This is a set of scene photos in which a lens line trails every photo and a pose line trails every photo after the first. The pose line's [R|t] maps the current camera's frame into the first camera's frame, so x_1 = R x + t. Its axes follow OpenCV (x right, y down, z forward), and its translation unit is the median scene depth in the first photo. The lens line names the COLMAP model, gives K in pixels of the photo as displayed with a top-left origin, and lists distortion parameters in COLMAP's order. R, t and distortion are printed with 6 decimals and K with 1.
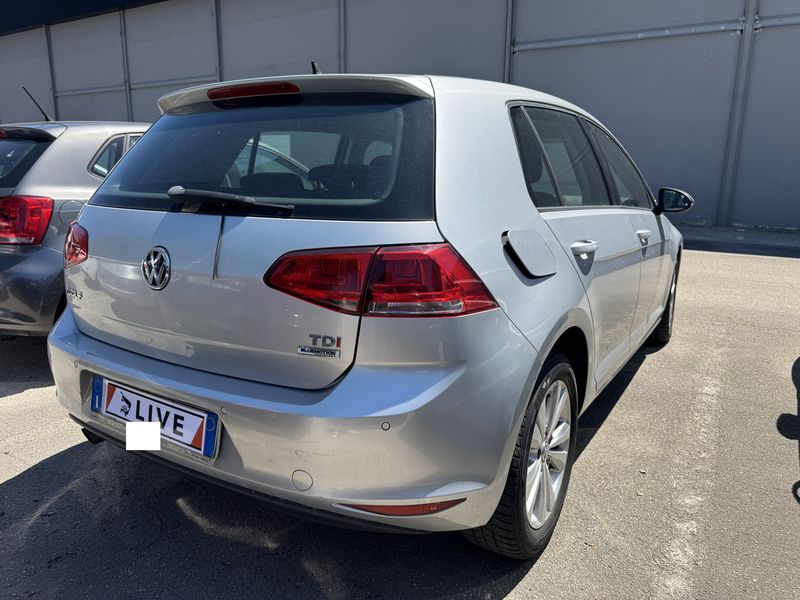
lens RADIAL K [[559.3, 0, 406.0], [0, 559.3, 301.7], [0, 0, 1]] dist [0.076057, -0.116793]
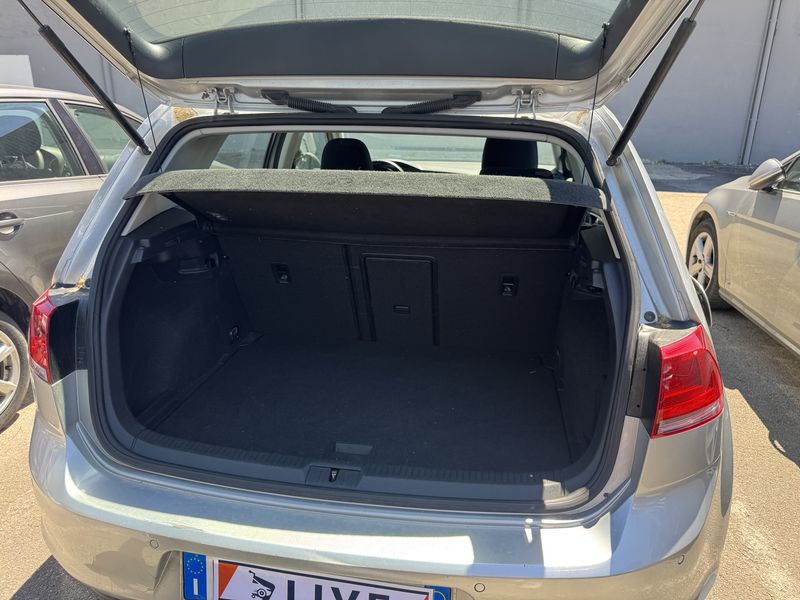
lens RADIAL K [[553.1, 0, 404.0], [0, 553.1, 286.2], [0, 0, 1]] dist [-0.005215, -0.008488]
pose [[0.920646, -0.125119, 0.369806, -0.562982], [0.081617, 0.988005, 0.131091, -0.272511], [-0.381772, -0.090506, 0.919815, 0.354122]]
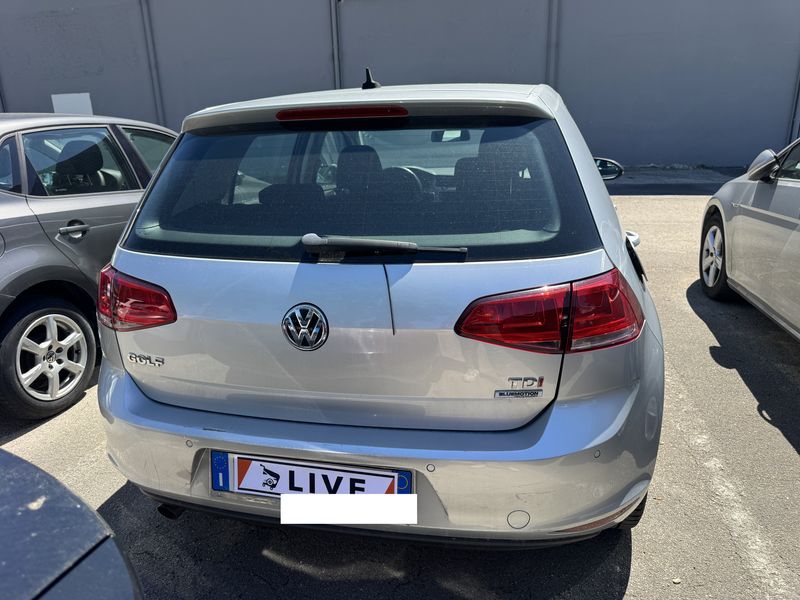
lens RADIAL K [[559.3, 0, 406.0], [0, 559.3, 301.7], [0, 0, 1]] dist [0.076057, -0.116793]
pose [[0.948013, -0.134868, 0.288239, -0.534188], [0.109367, 0.988662, 0.102890, -0.173001], [-0.298848, -0.066017, 0.952015, 0.096526]]
